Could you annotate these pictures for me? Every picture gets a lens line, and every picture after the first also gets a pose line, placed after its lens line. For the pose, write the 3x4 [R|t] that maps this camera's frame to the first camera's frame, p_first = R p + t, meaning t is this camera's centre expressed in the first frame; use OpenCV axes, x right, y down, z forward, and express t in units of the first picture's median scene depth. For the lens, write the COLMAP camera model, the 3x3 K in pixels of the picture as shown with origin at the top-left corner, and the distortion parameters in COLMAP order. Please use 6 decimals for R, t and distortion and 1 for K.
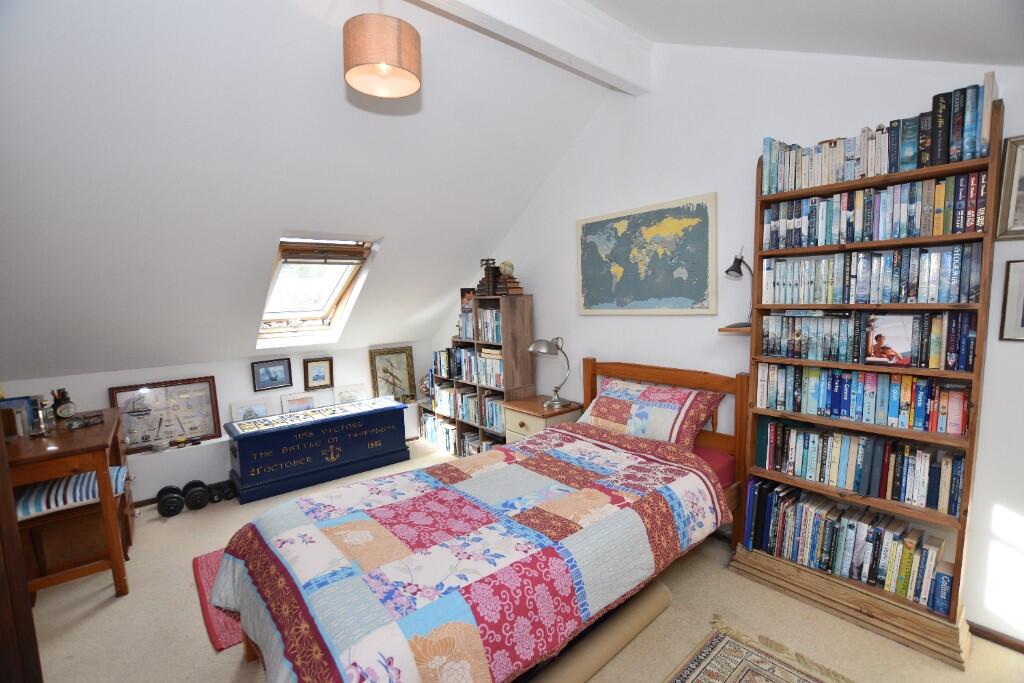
lens RADIAL K [[454.2, 0, 509.6], [0, 454.2, 343.5], [0, 0, 1]] dist [-0.021479, -0.000022]
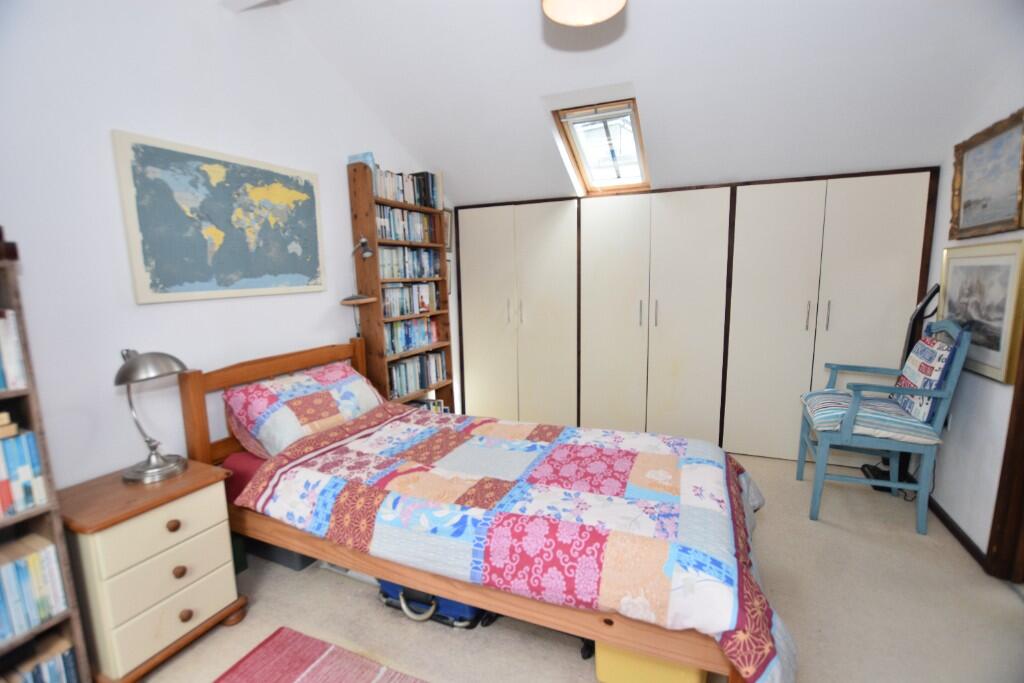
lens RADIAL K [[454.2, 0, 510.8], [0, 454.2, 343.8], [0, 0, 1]] dist [-0.021479, -0.000022]
pose [[-0.436487, -0.101757, 0.893937, -0.710468], [0.118347, 0.978457, 0.169164, -0.070480], [-0.891893, 0.179633, -0.415041, 1.079523]]
